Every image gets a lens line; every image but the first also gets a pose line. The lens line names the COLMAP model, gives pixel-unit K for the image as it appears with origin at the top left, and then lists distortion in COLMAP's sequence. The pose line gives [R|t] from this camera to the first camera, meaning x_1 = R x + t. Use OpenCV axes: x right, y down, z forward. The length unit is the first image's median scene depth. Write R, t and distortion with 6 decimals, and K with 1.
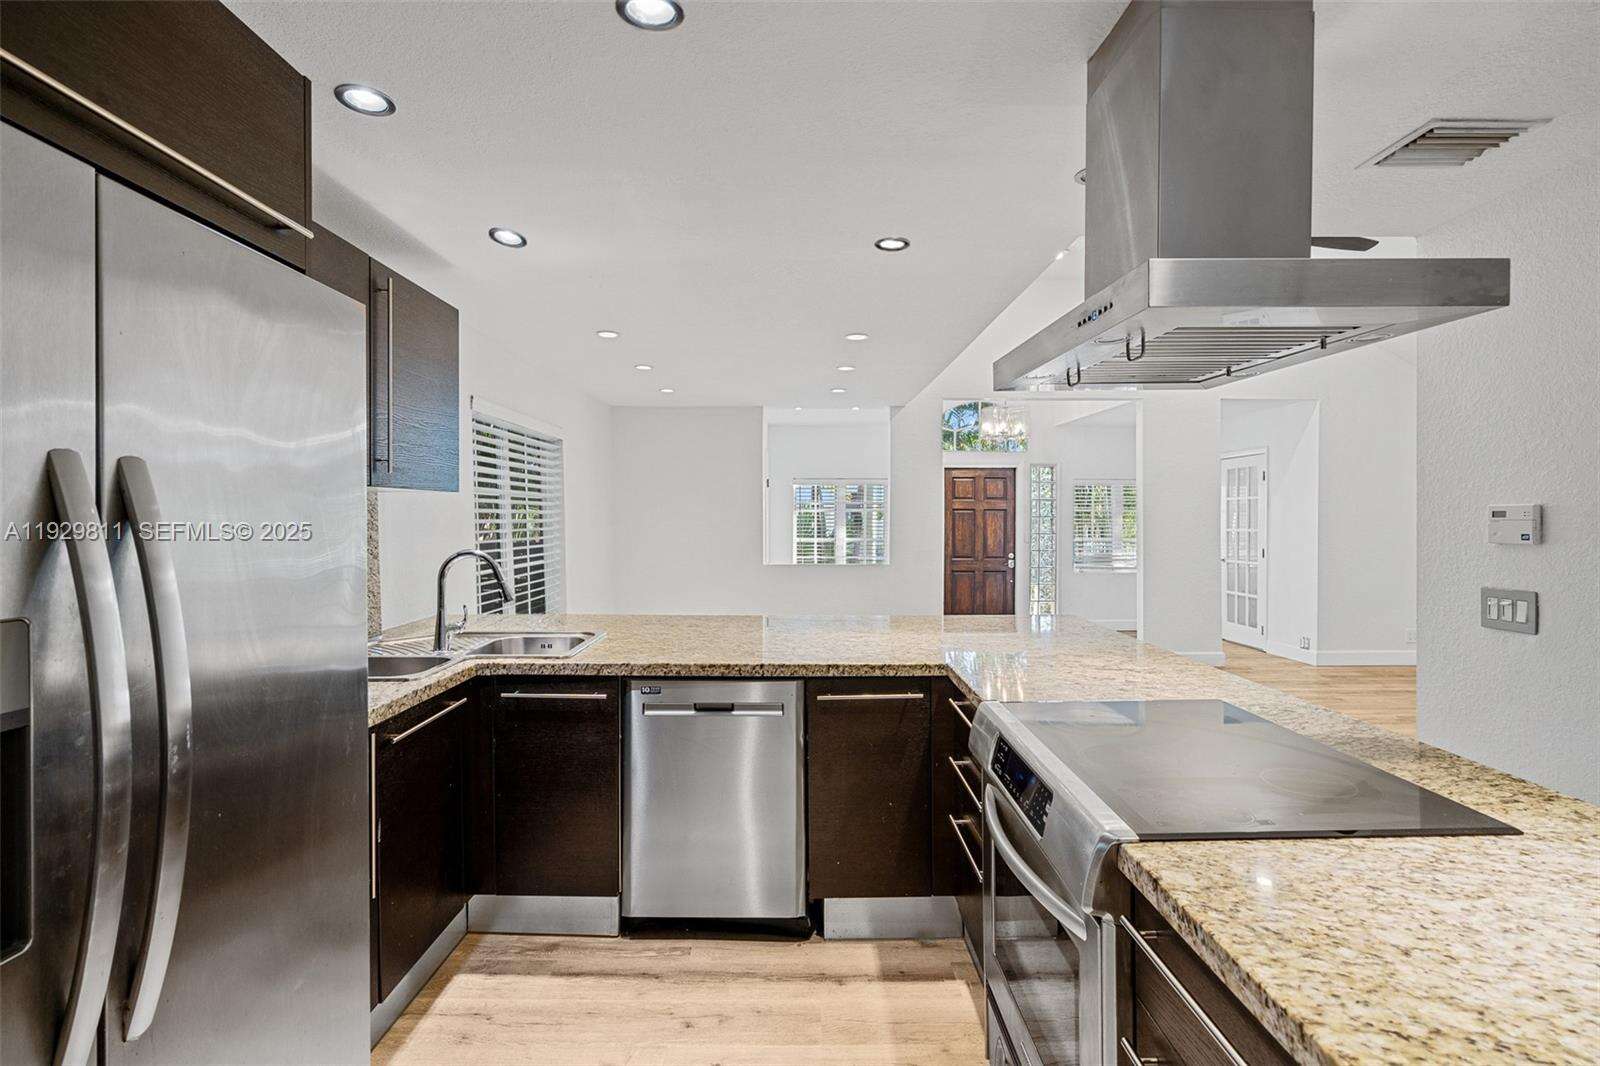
lens RADIAL K [[731.3, 0, 797.8], [0, 731.3, 525.5], [0, 0, 1]] dist [-0.000809, 0.000386]
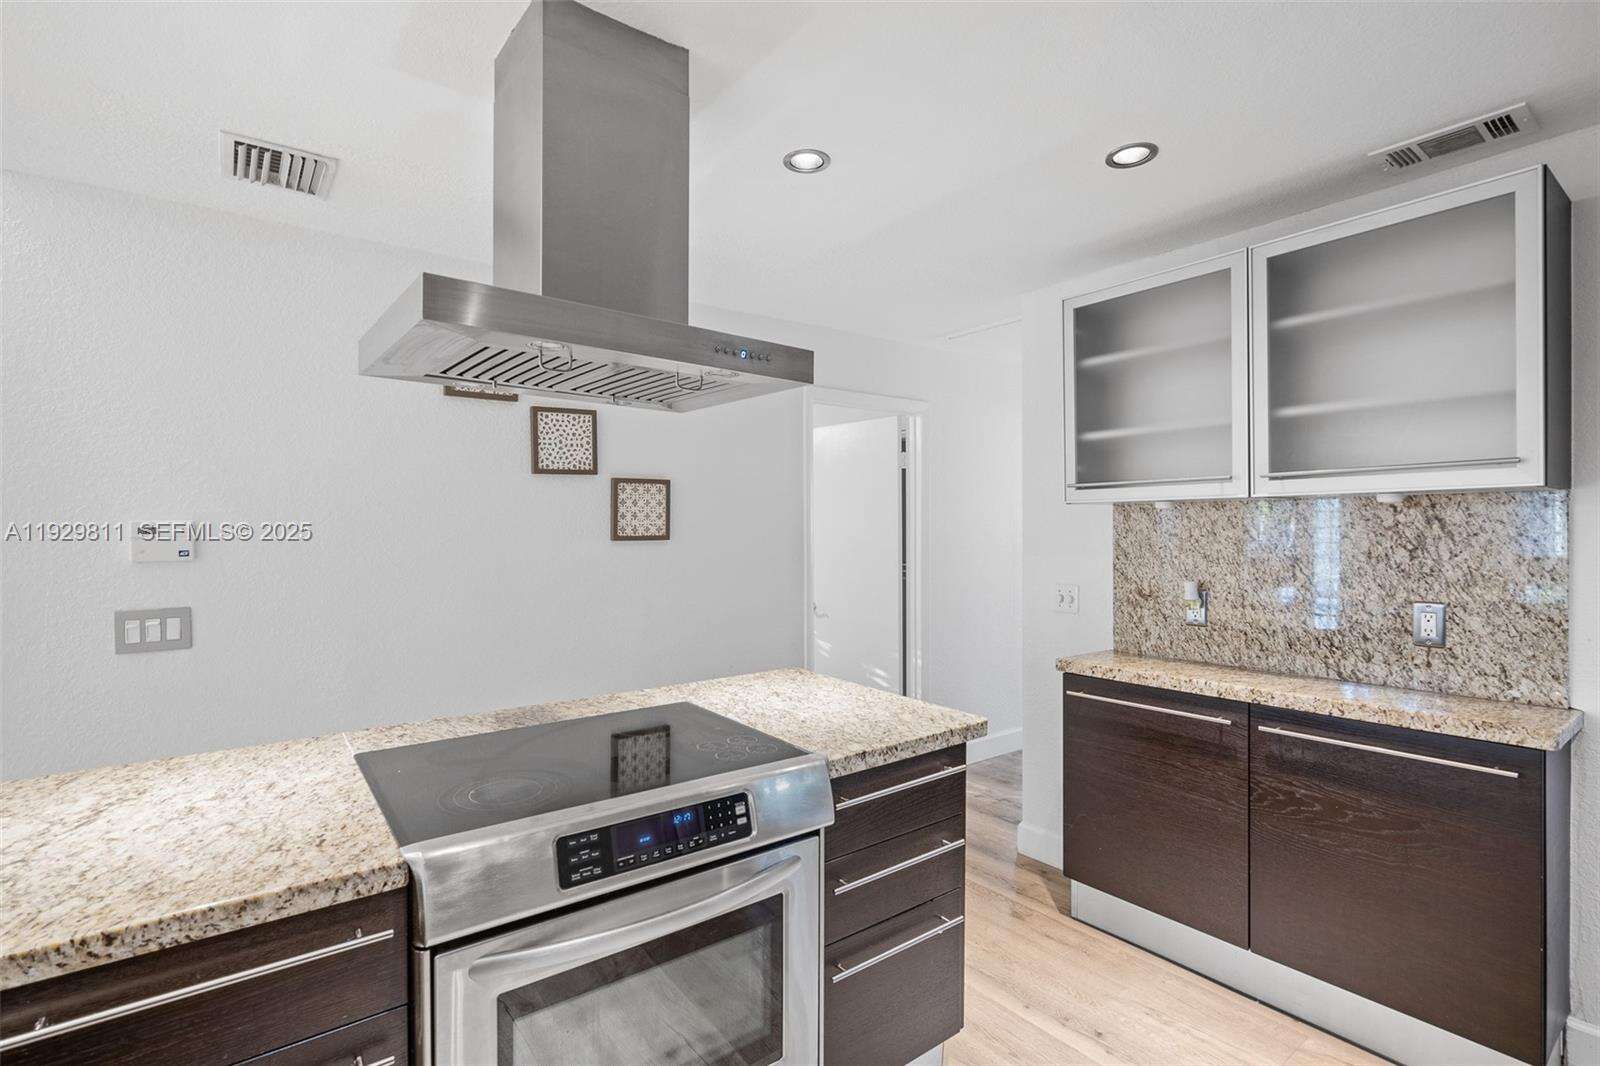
lens RADIAL K [[747.0, 0, 784.1], [0, 747.0, 534.8], [0, 0, 1]] dist [-0.001554, -0.000288]
pose [[-0.599126, -0.000691, 0.800654, -0.083989], [0.015035, 0.999814, 0.012114, -0.002557], [-0.800513, 0.019296, -0.599004, 0.235342]]
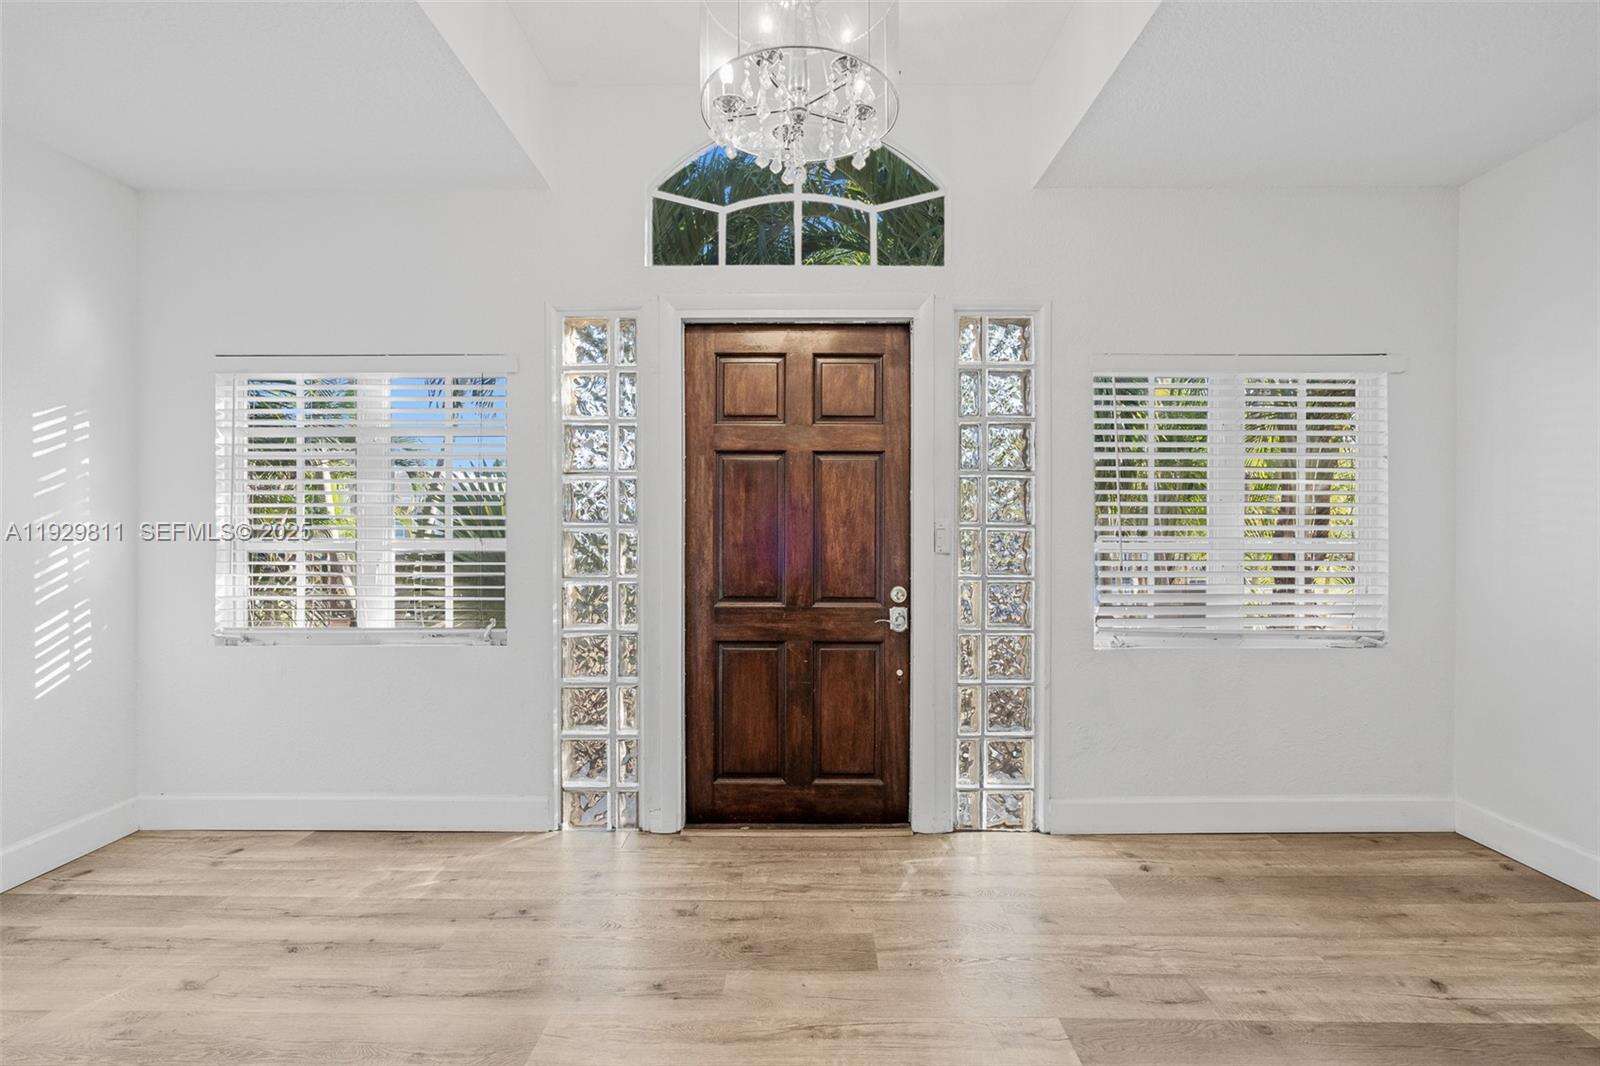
lens RADIAL K [[731.3, 0, 797.8], [0, 731.3, 525.5], [0, 0, 1]] dist [-0.000809, 0.000386]
pose [[0.999862, -0.000665, -0.016579, 0.255920], [0.000498, 0.999949, -0.010099, 0.014514], [0.016585, 0.010090, 0.999812, 0.682817]]
